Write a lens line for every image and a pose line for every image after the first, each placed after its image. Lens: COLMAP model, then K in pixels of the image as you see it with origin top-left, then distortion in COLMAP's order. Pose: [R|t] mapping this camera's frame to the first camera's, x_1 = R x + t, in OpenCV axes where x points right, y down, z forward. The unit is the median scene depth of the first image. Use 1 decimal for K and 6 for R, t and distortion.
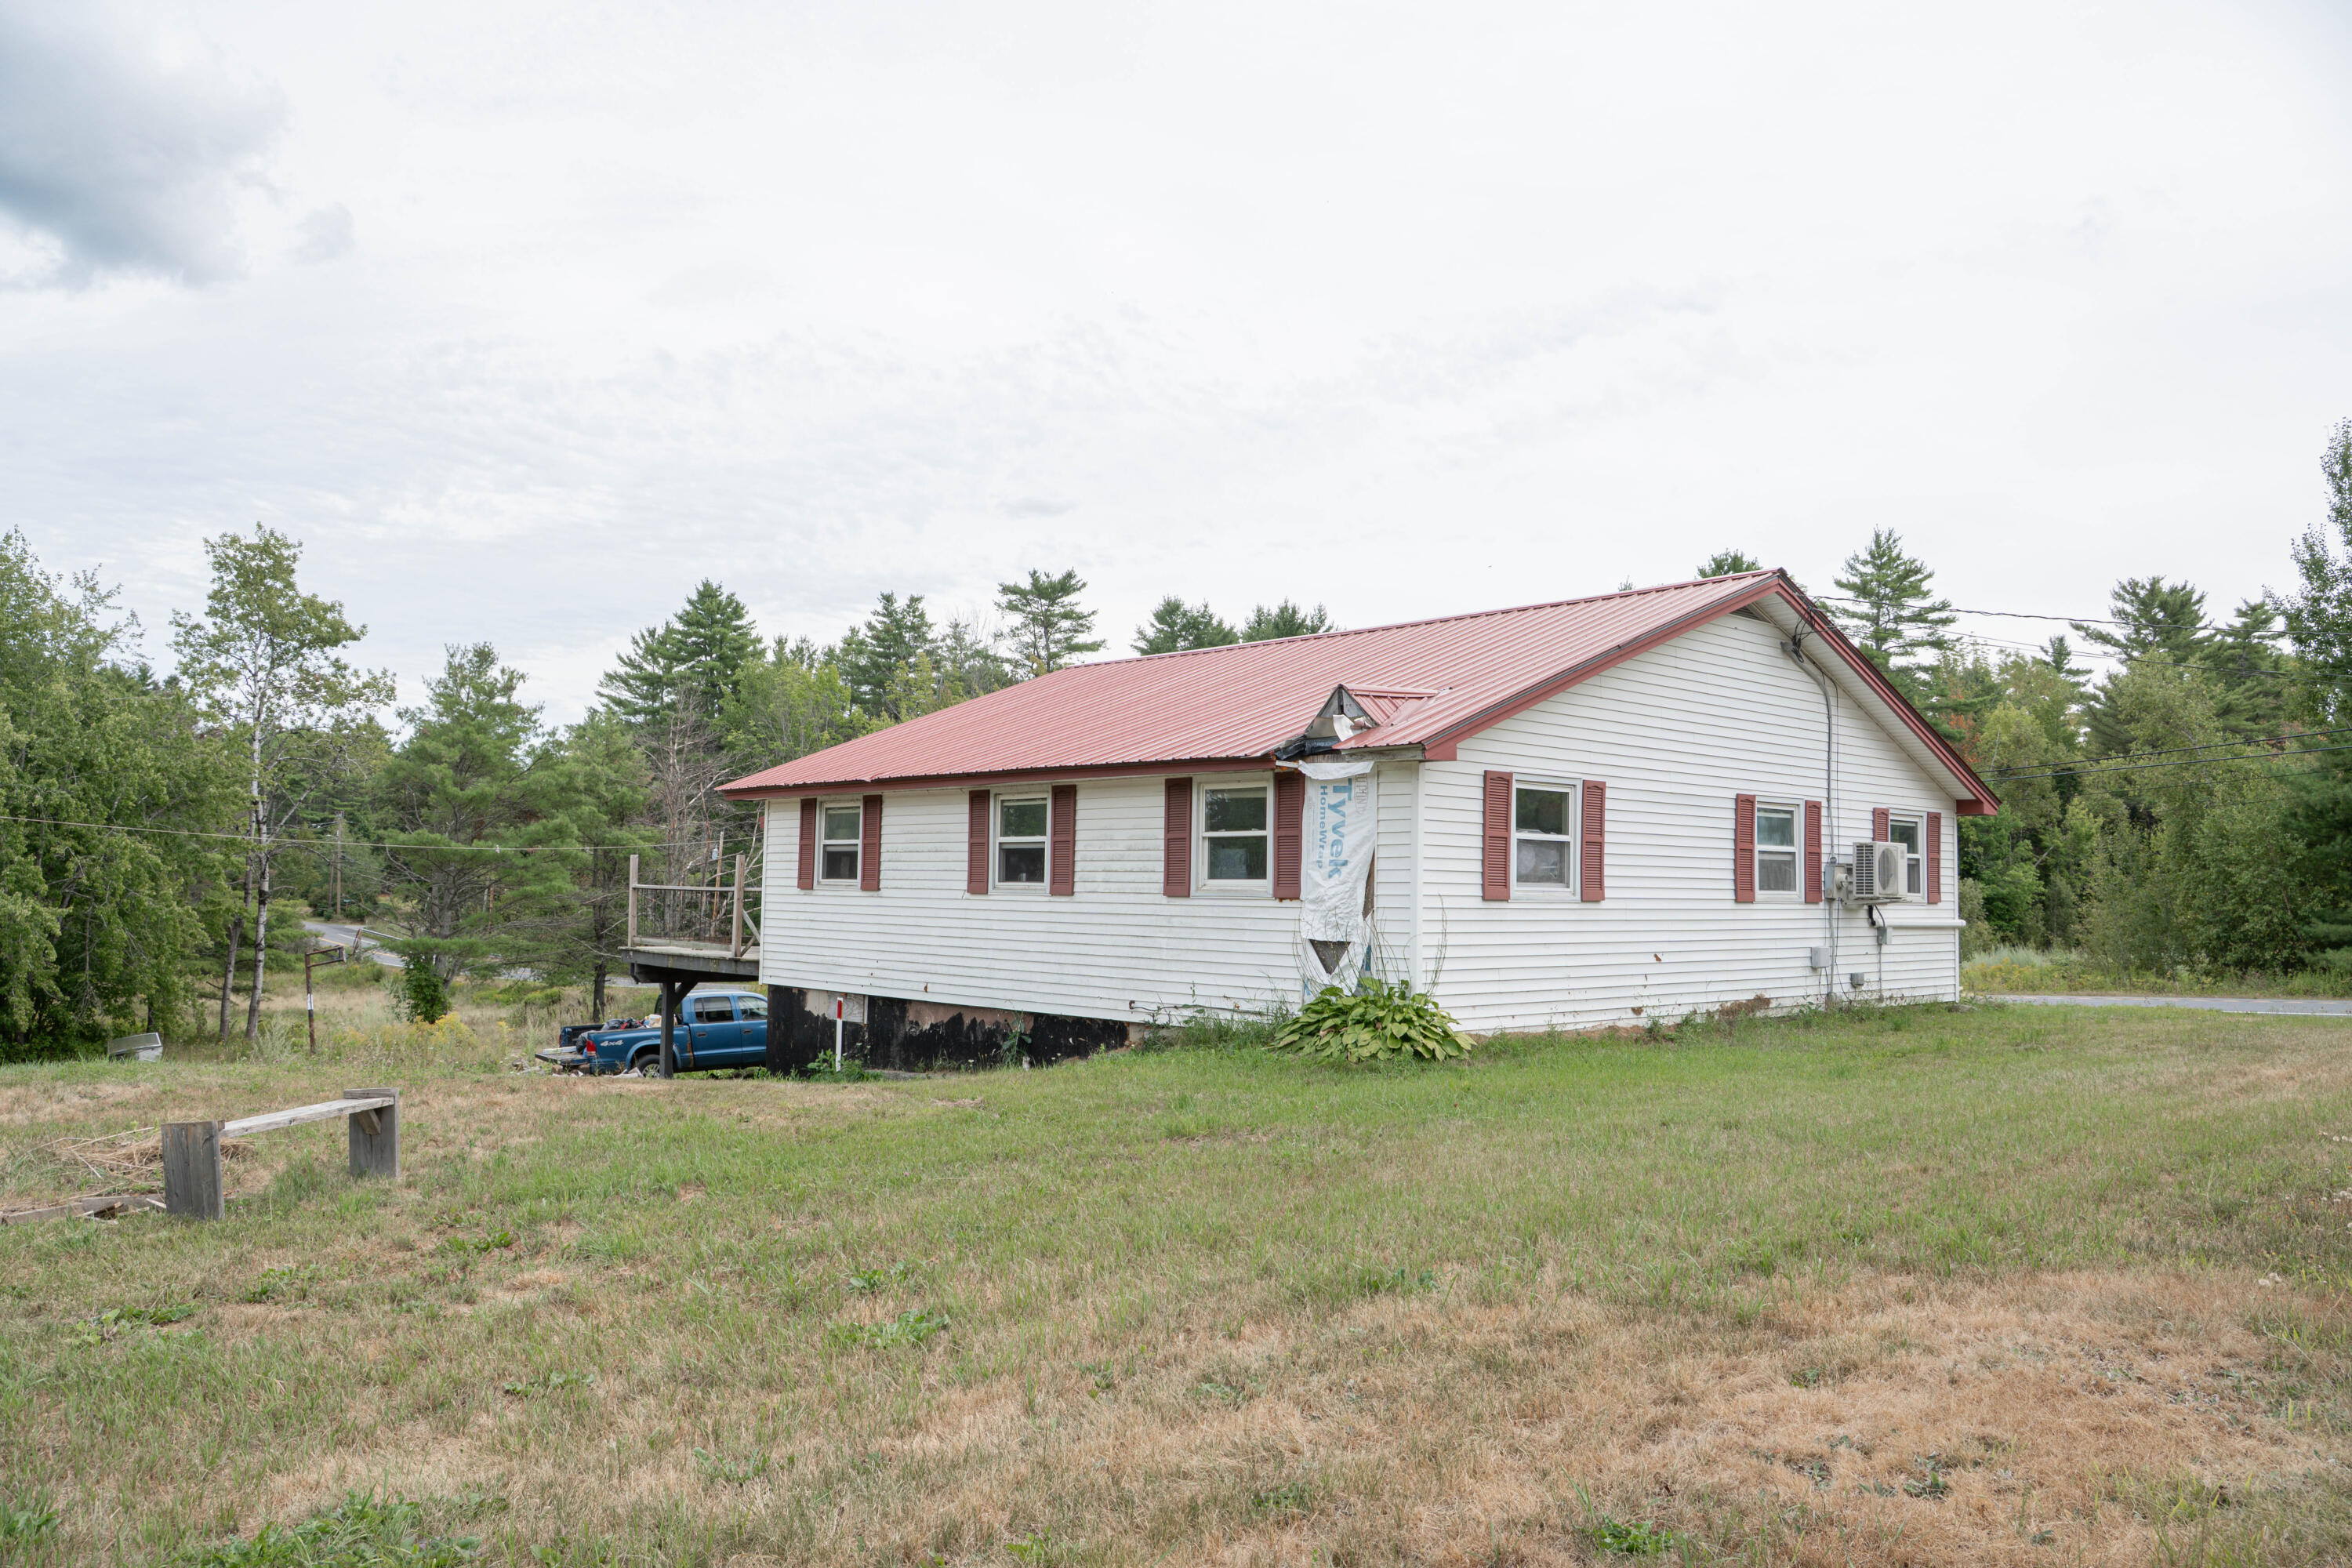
lens RADIAL K [[1842.4, 0, 1176.0], [0, 1842.4, 784.0], [0, 0, 1]] dist [-0.009939, -0.008101]
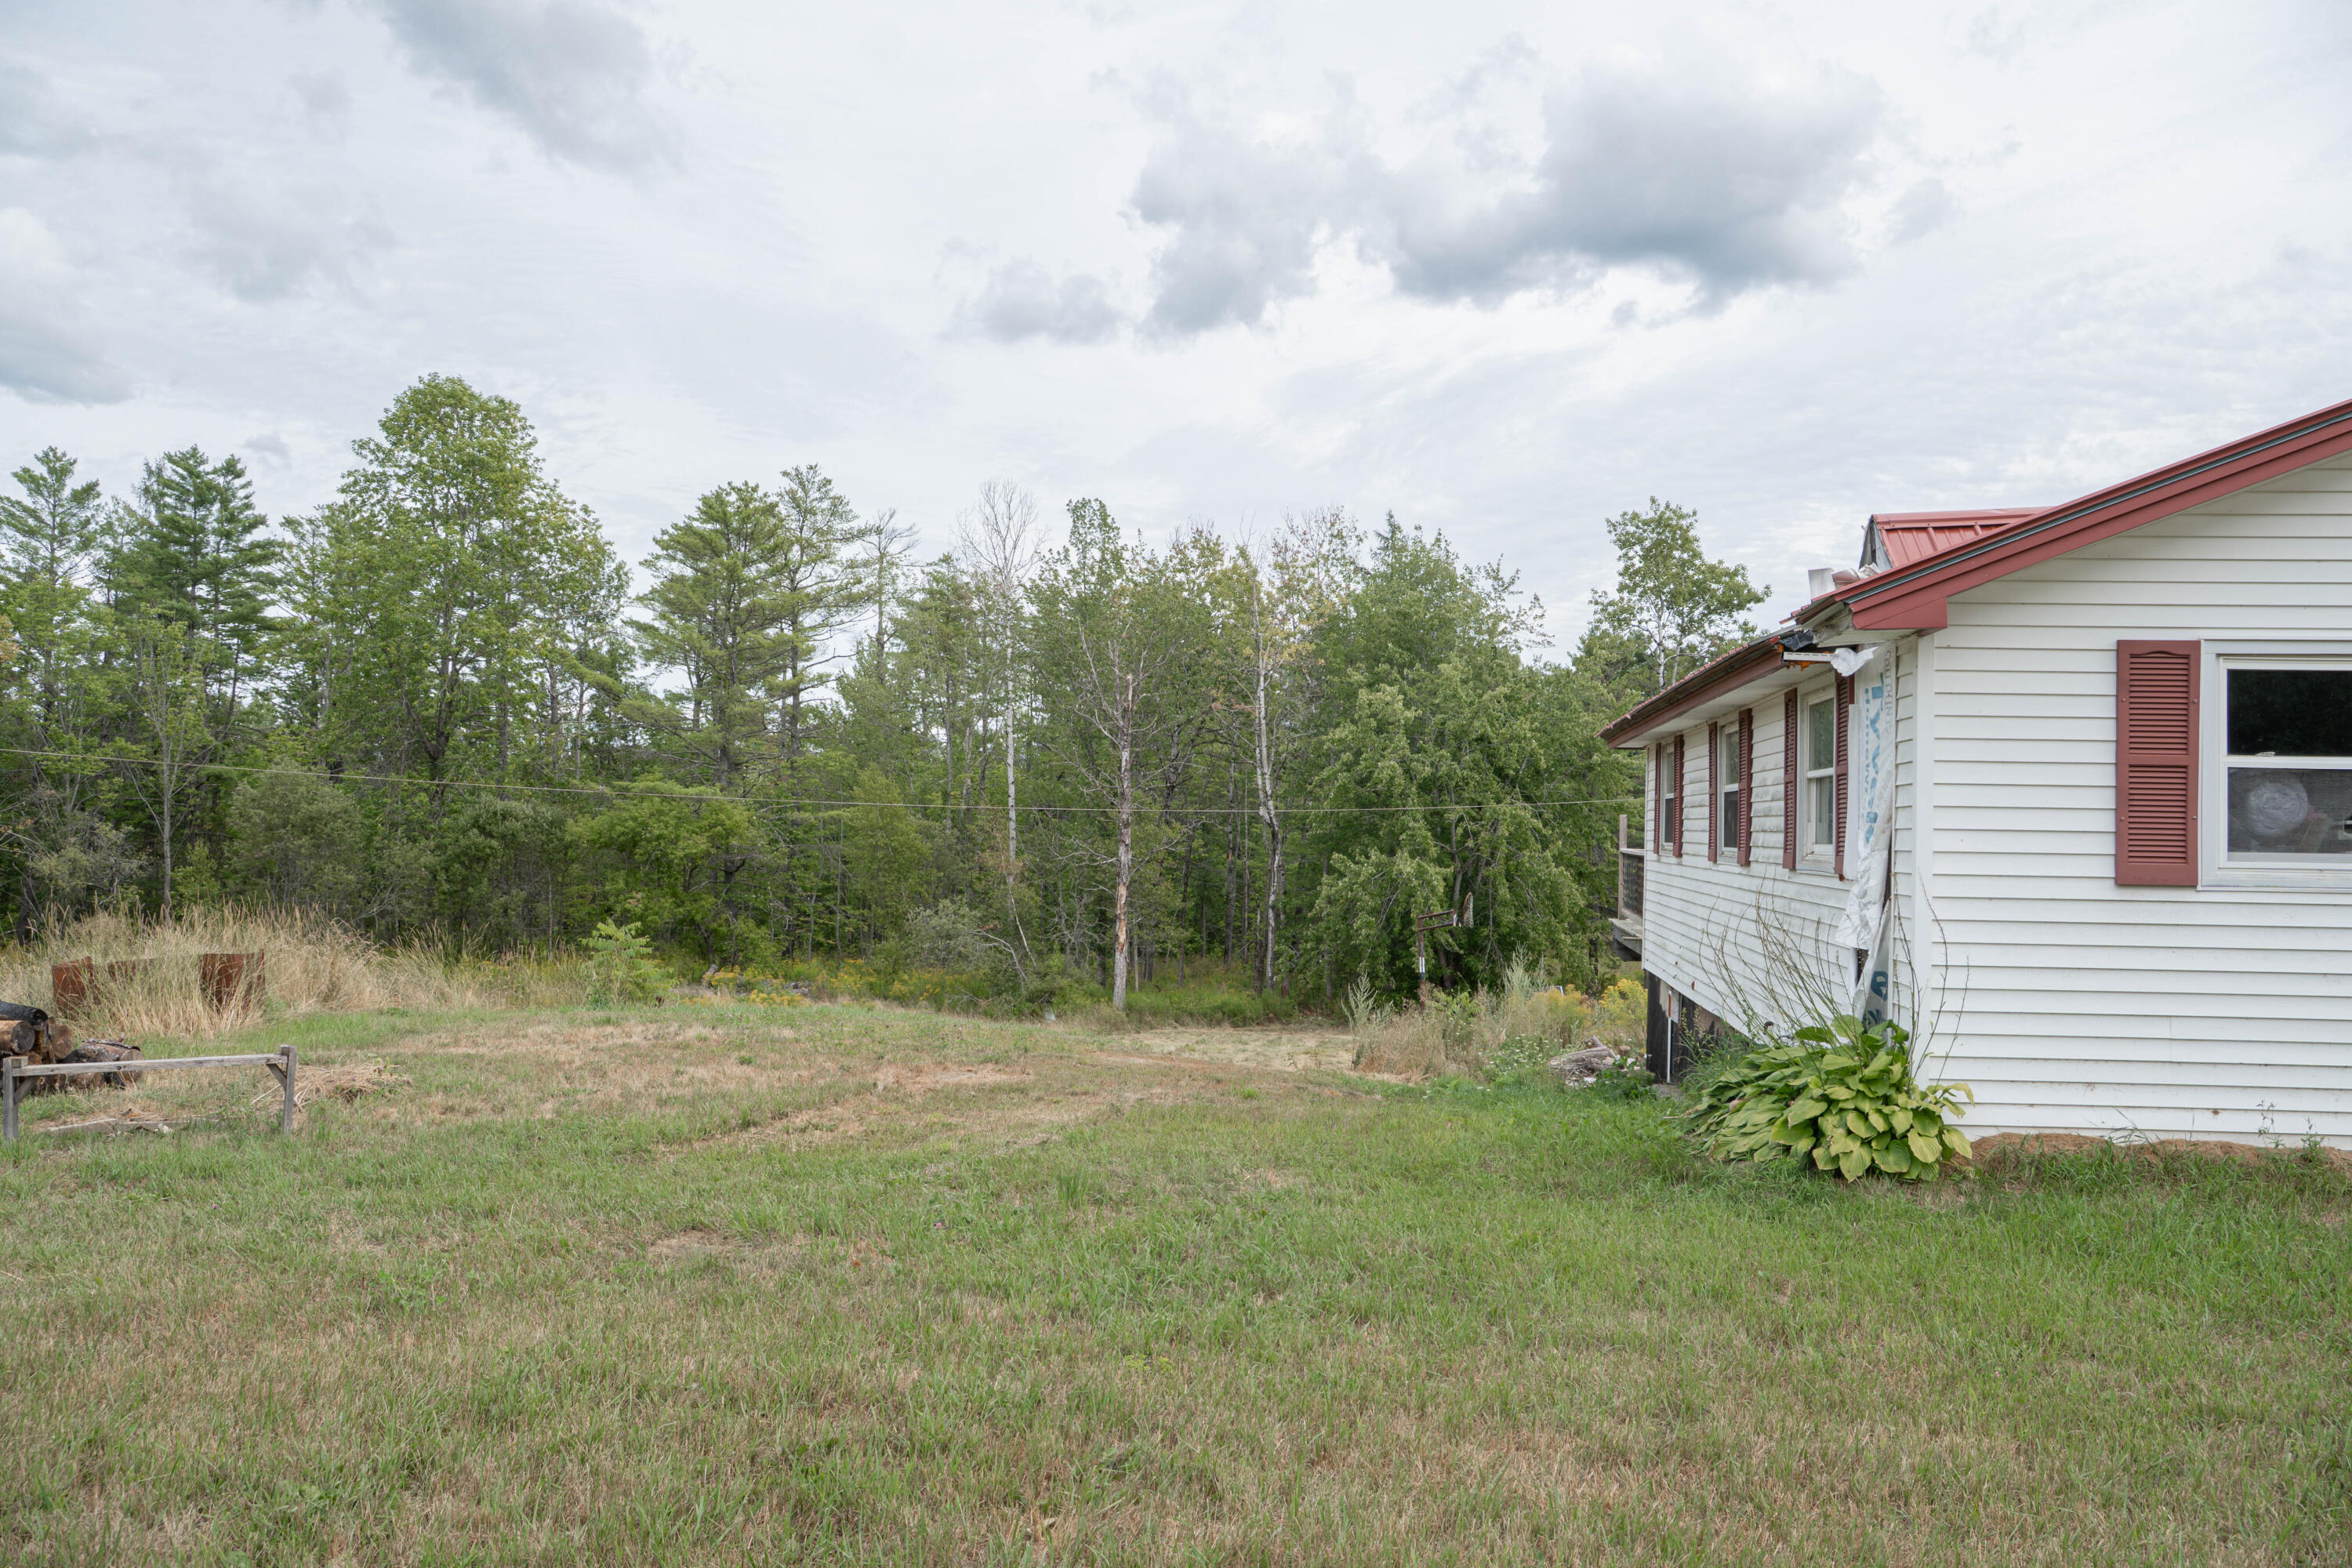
lens RADIAL K [[1842.4, 0, 1176.0], [0, 1842.4, 784.0], [0, 0, 1]] dist [-0.009939, -0.008101]
pose [[0.653450, -0.021955, -0.756651, 0.103116], [0.036807, 0.999318, 0.002791, 0.005858], [0.756074, -0.029674, 0.653813, 0.117665]]
